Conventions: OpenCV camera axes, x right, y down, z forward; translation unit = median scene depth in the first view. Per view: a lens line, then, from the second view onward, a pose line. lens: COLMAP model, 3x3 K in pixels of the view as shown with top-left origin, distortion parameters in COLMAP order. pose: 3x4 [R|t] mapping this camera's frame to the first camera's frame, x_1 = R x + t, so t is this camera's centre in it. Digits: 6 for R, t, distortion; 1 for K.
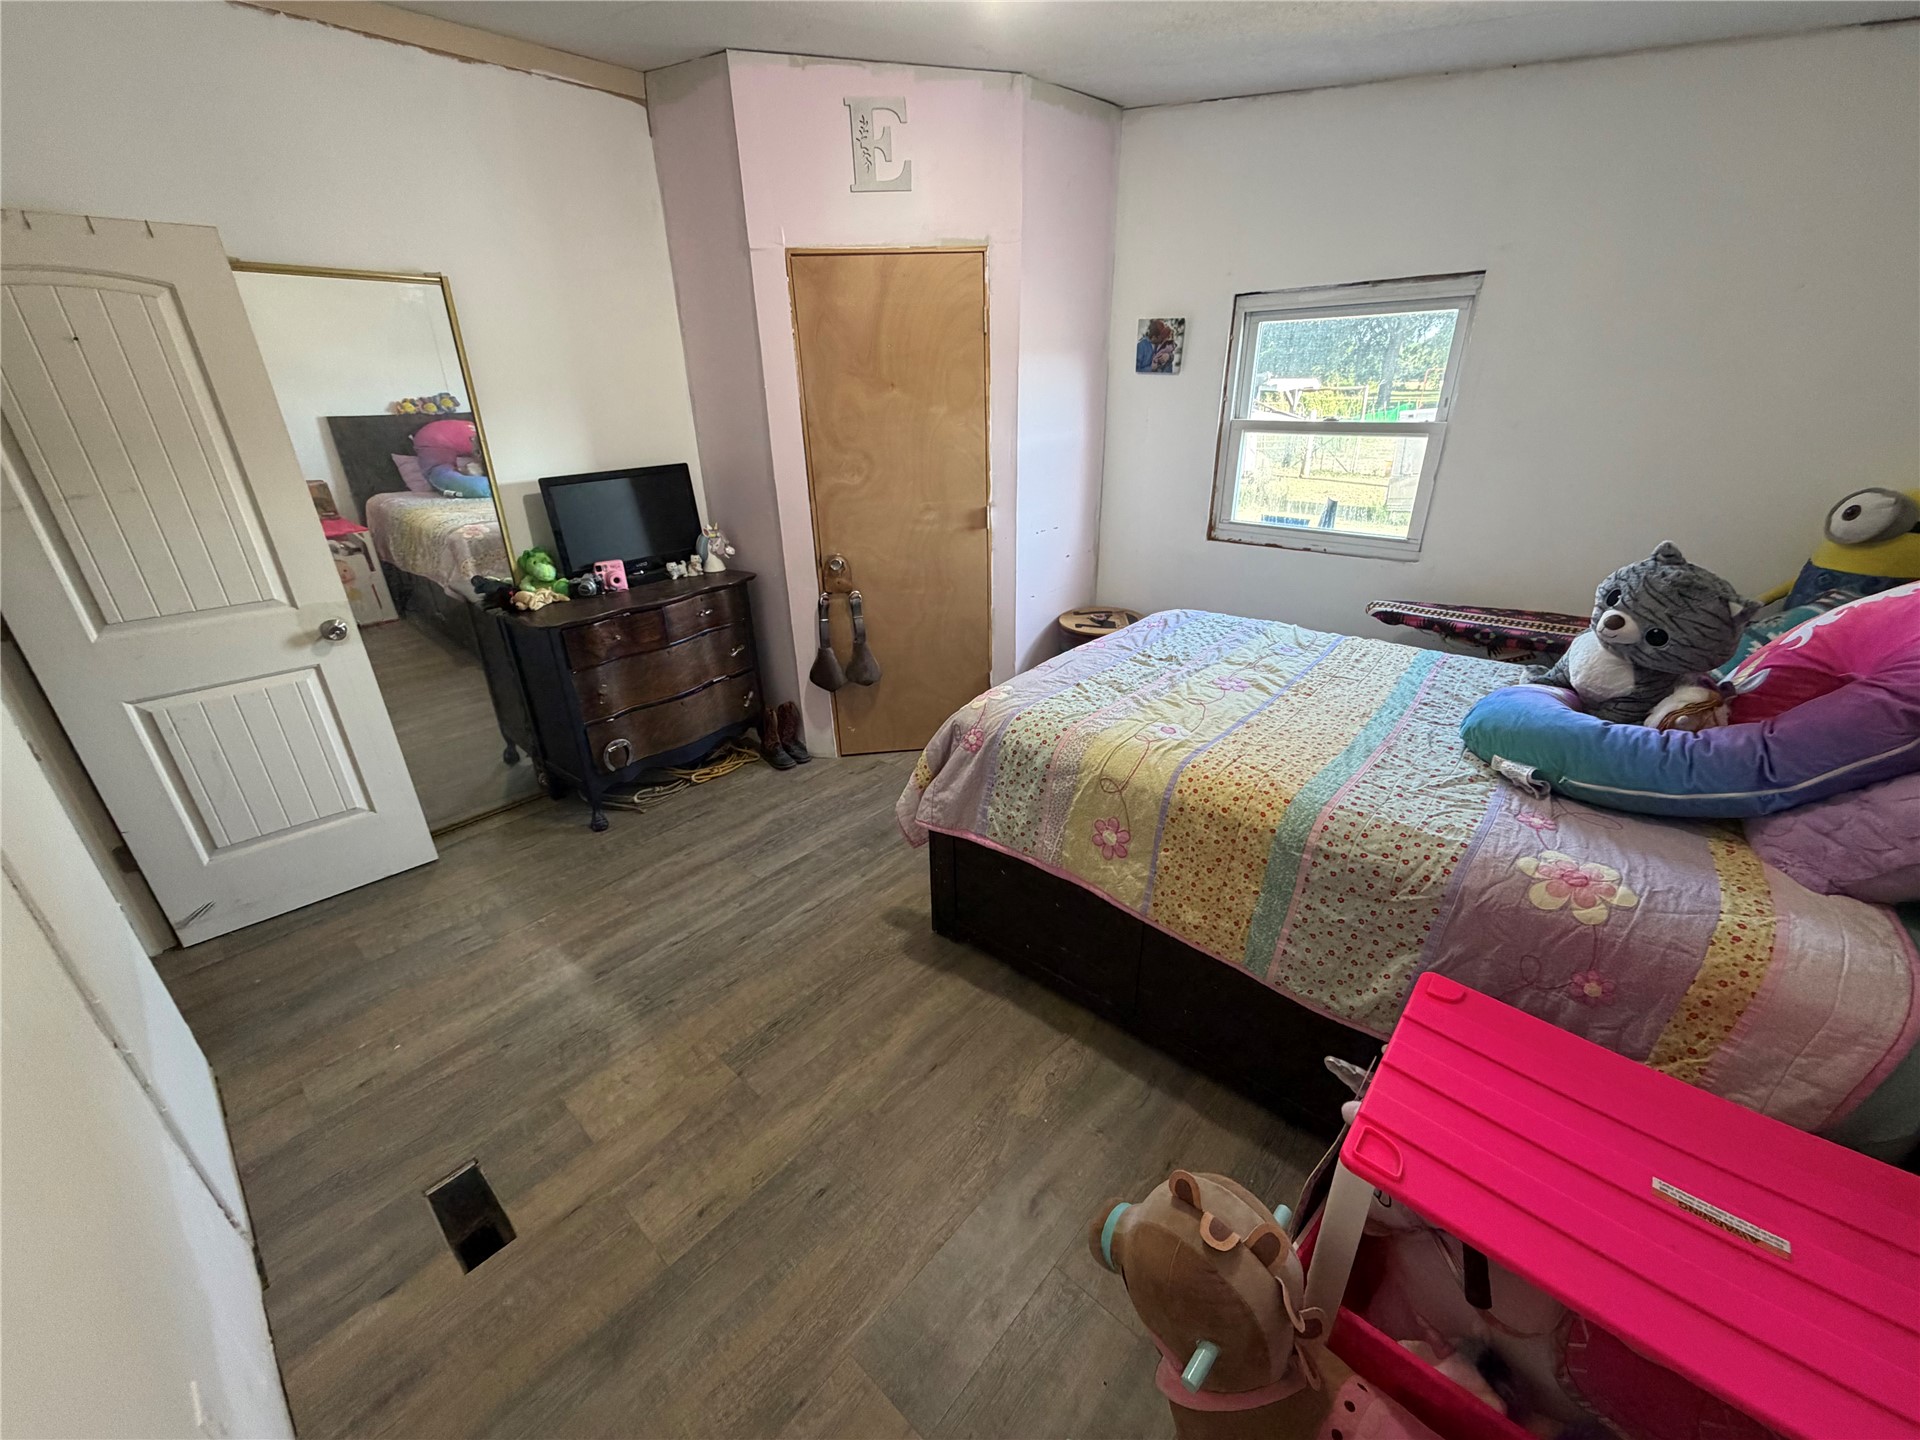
lens RADIAL K [[764.7, 0, 955.9], [0, 764.7, 720.2], [0, 0, 1]] dist [0.000706, -0.000307]
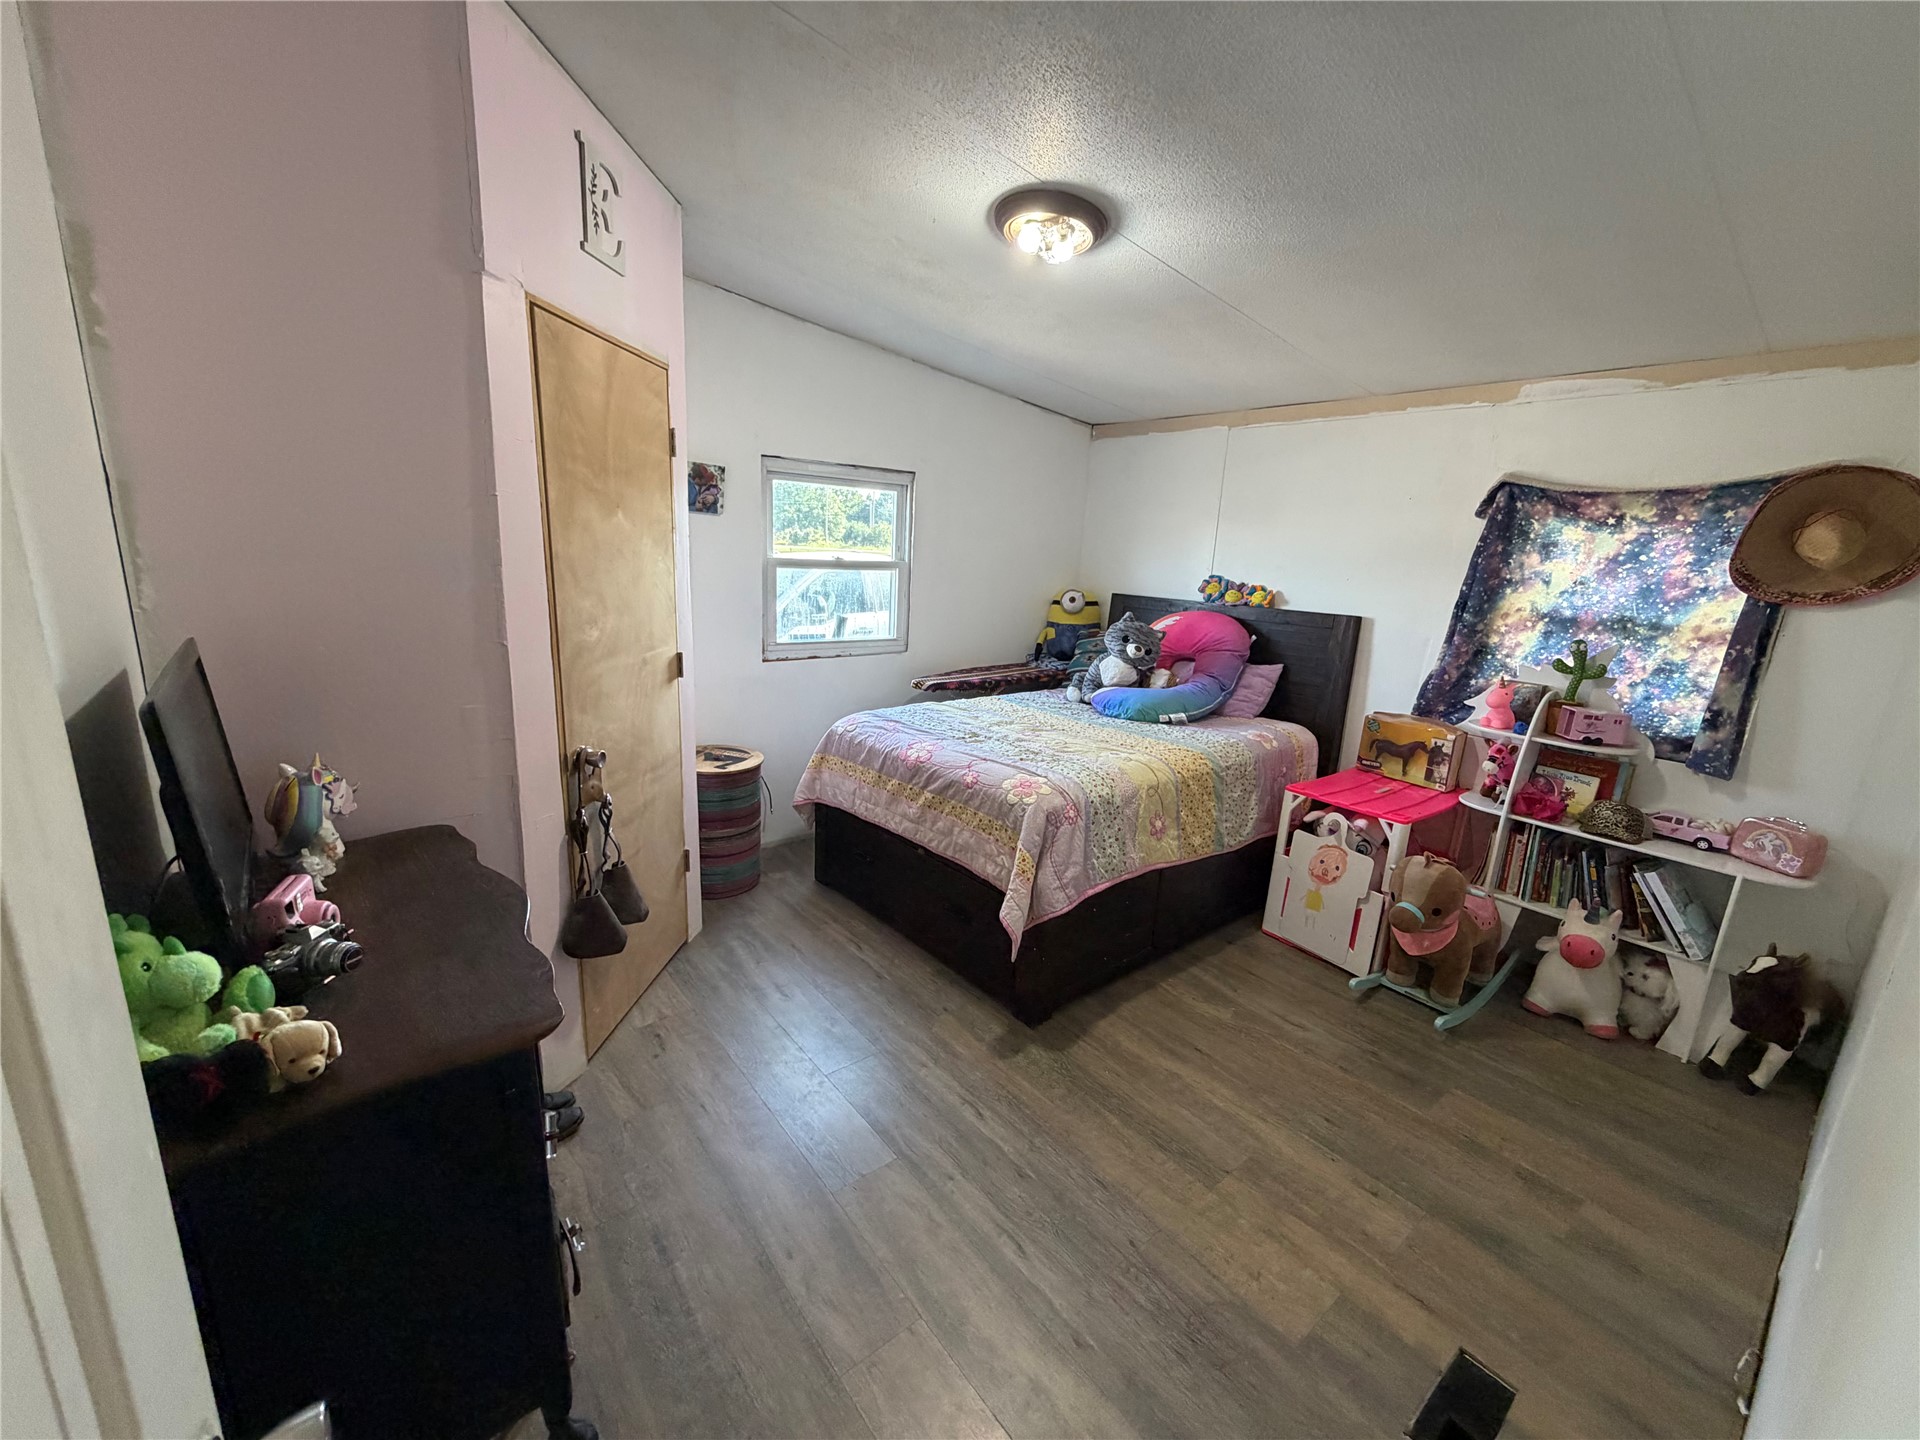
lens RADIAL K [[764.7, 0, 955.9], [0, 764.7, 720.2], [0, 0, 1]] dist [0.000706, -0.000307]
pose [[0.165278, -0.193103, 0.967158, -0.988603], [0.351347, 0.927835, 0.125210, -0.282032], [-0.921541, 0.319114, 0.221197, 0.754888]]
